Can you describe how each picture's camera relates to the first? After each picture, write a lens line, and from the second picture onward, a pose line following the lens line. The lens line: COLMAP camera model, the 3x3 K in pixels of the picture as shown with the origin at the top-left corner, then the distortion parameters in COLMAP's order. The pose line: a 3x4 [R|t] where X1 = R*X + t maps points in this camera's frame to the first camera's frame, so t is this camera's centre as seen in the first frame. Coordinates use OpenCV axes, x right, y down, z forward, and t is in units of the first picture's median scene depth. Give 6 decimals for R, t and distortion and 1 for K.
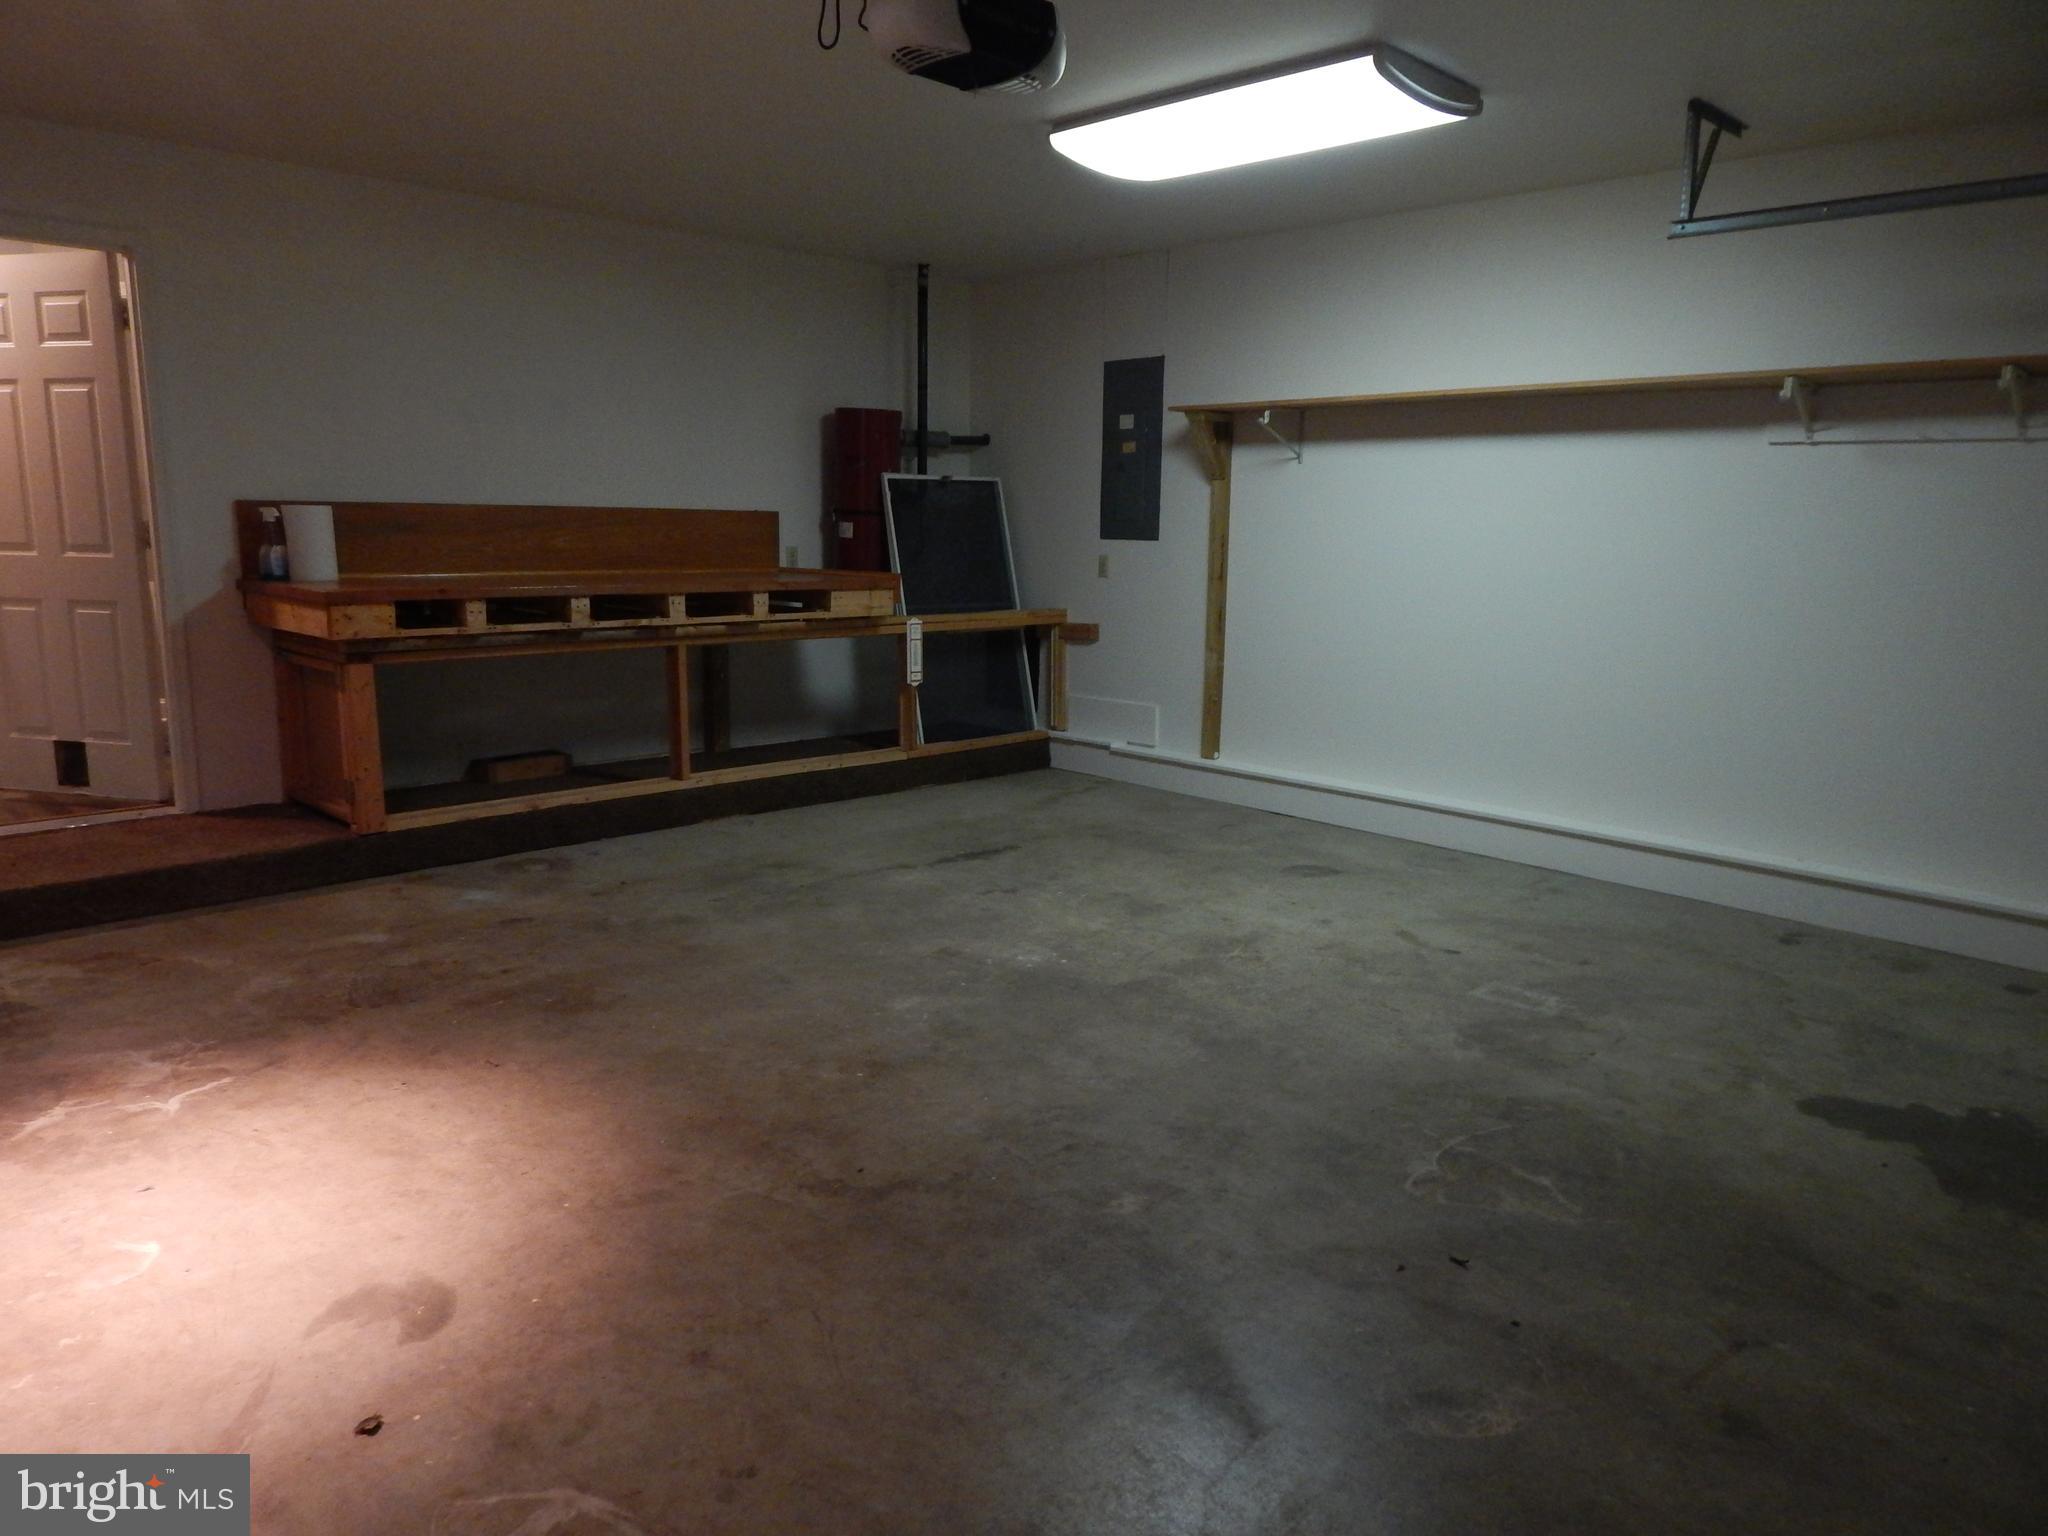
lens RADIAL K [[1371.2, 0, 1018.2], [0, 1371.2, 758.0], [0, 0, 1]] dist [0.027763, -0.019496]
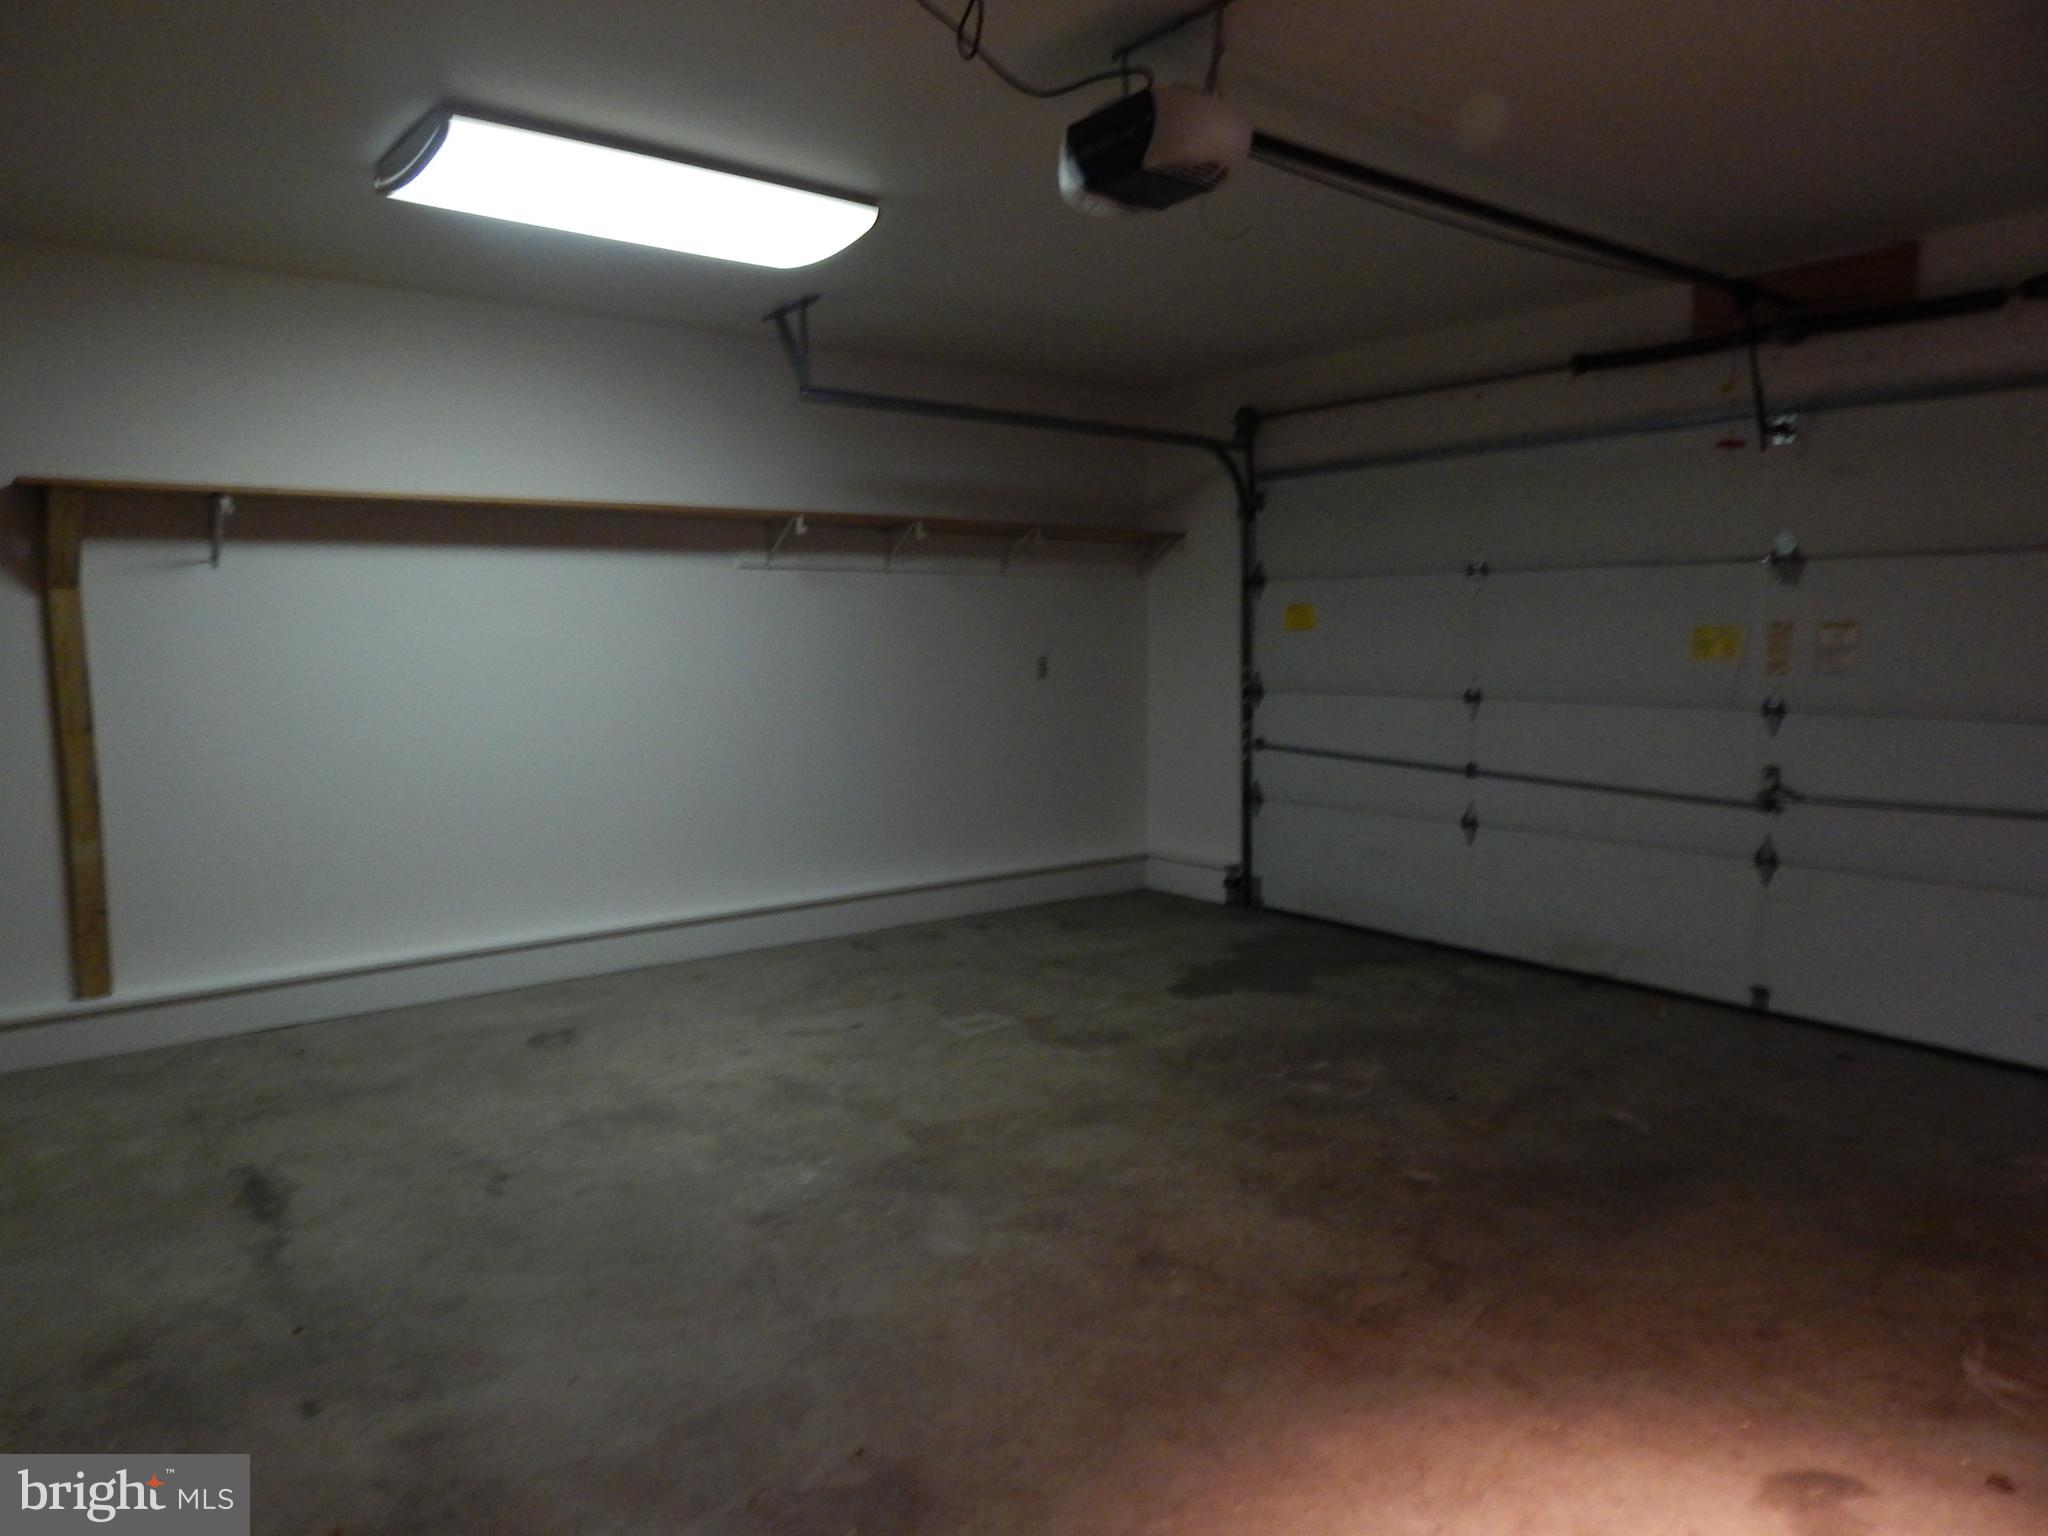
lens RADIAL K [[1371.2, 0, 1018.2], [0, 1371.2, 758.0], [0, 0, 1]] dist [0.027763, -0.019496]
pose [[0.130059, -0.116243, 0.984669, -0.784759], [0.187515, 0.978066, 0.090695, -0.154784], [-0.973613, 0.172845, 0.149004, 0.747187]]
